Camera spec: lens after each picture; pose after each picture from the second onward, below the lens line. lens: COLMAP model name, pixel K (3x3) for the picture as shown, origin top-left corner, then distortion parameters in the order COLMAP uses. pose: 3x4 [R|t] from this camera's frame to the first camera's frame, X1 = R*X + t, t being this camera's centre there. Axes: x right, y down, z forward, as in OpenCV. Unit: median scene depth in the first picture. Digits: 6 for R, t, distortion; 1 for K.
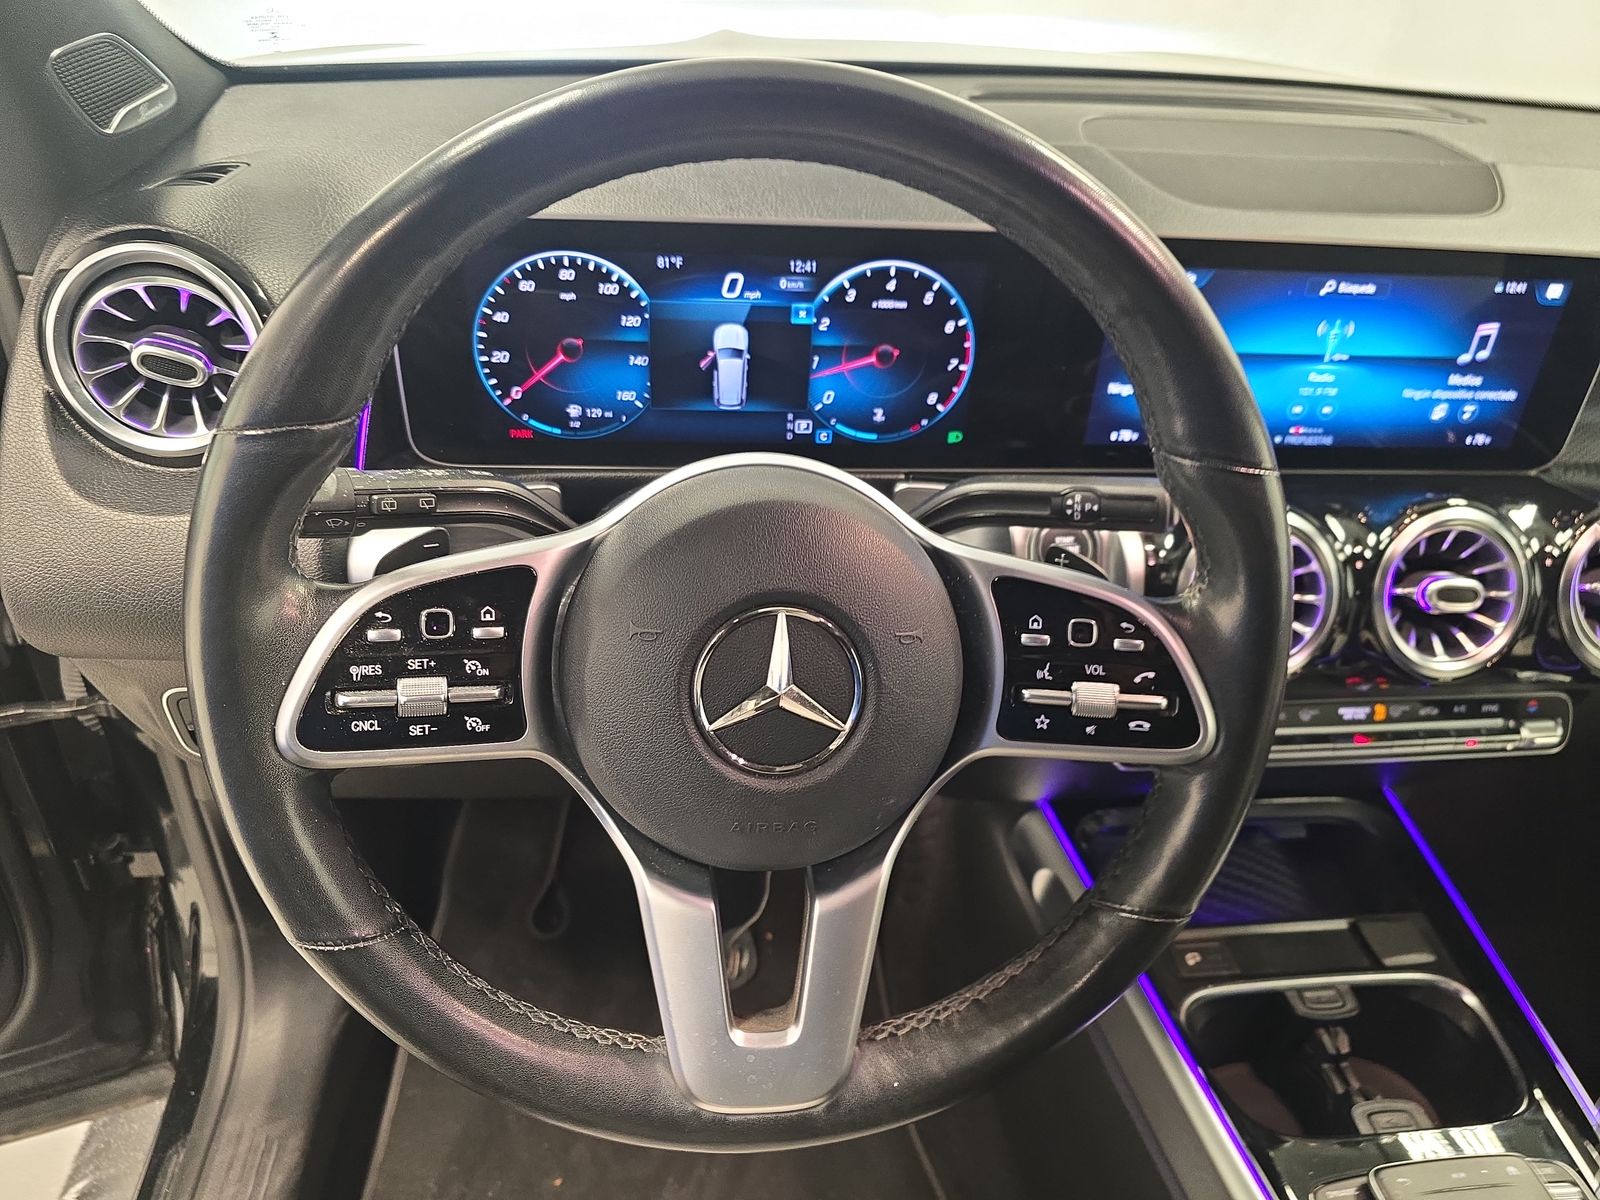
lens RADIAL K [[1115.0, 0, 796.1], [0, 1115.0, 601.1], [0, 0, 1]] dist [0.018869, -0.017257]
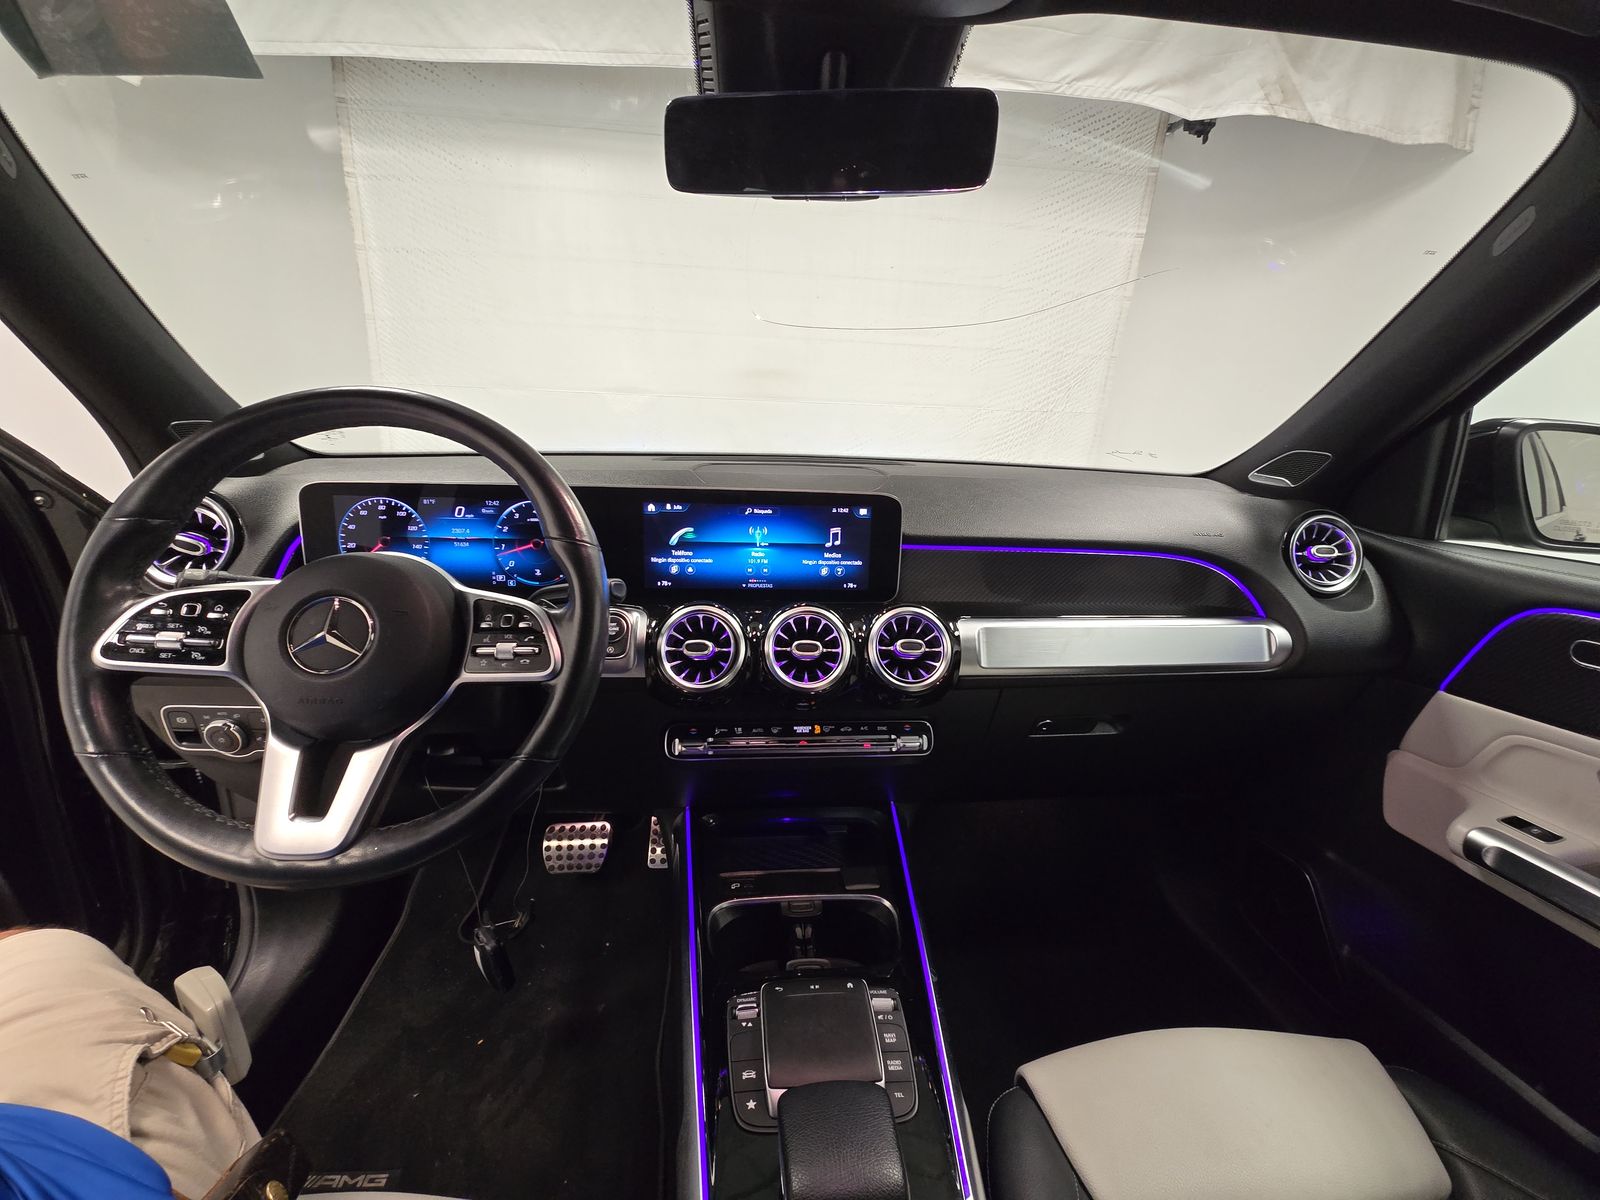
lens RADIAL K [[638.6, 0, 752.7], [0, 638.6, 574.6], [0, 0, 1]] dist [0.008624, -0.001284]
pose [[0.998589, -0.025106, -0.046787, 0.573256], [0.007693, 0.940272, -0.340336, 0.265877], [0.052537, 0.339496, 0.939139, -0.110414]]
